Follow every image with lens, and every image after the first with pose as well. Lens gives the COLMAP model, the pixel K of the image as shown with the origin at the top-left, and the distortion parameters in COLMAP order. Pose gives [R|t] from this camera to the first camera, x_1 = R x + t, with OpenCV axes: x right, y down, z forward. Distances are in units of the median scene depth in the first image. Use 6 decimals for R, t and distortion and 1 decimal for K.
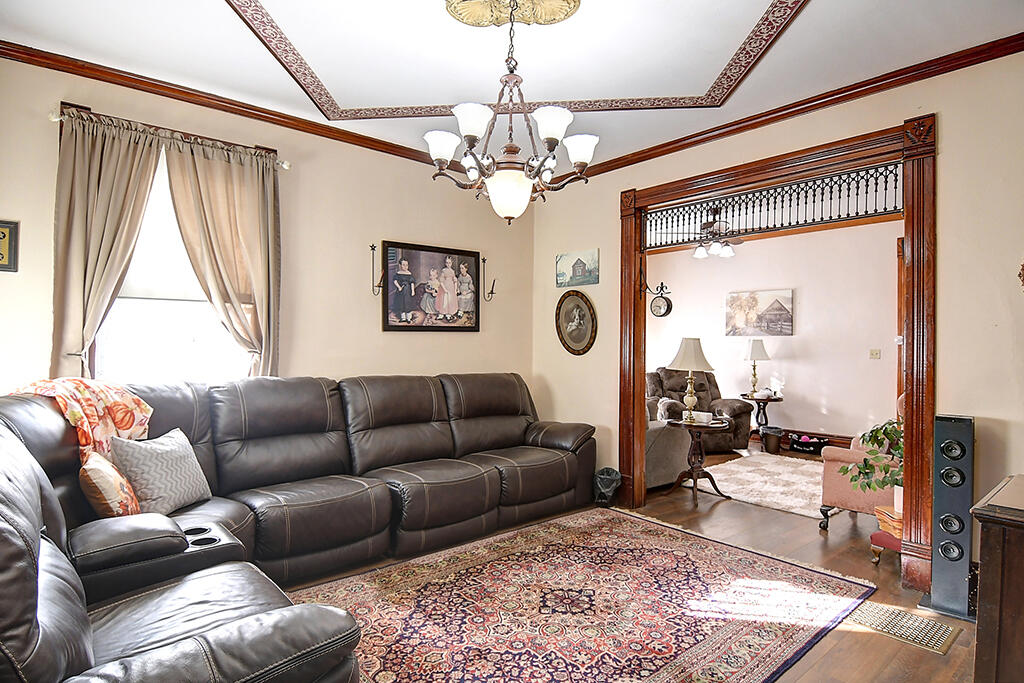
lens RADIAL K [[551.8, 0, 510.3], [0, 551.8, 340.0], [0, 0, 1]] dist [-0.008063, -0.000747]
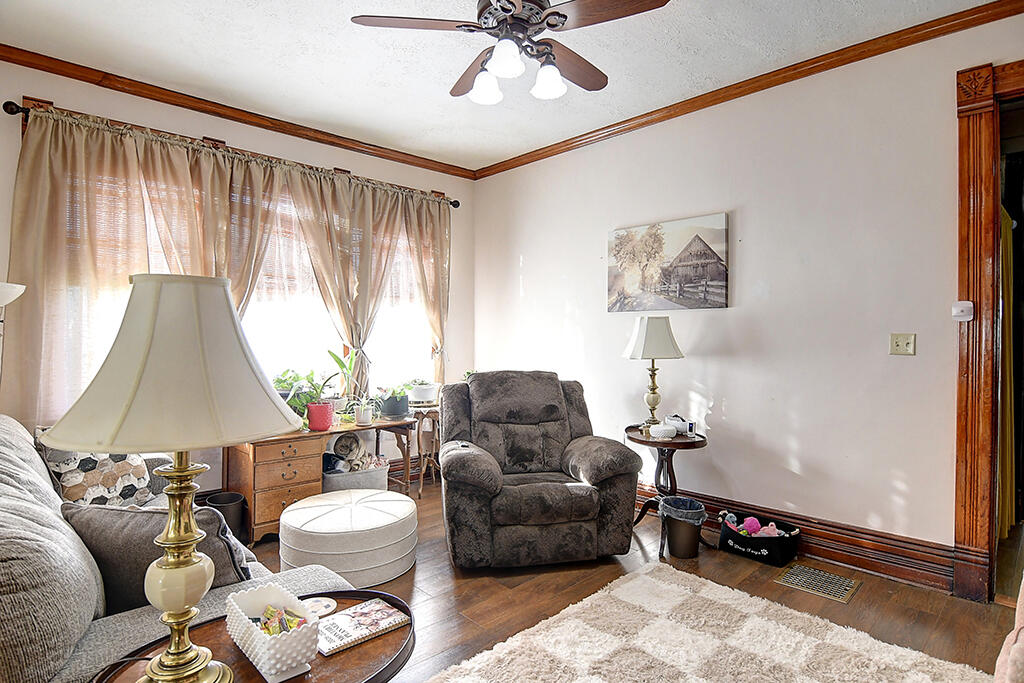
lens RADIAL K [[551.8, 0, 509.7], [0, 551.8, 341.2], [0, 0, 1]] dist [-0.008063, -0.000747]
pose [[0.998747, -0.009705, 0.049088, 0.293812], [0.008838, 0.999802, 0.017852, 0.011253], [-0.049252, -0.017396, 0.998635, 0.518609]]
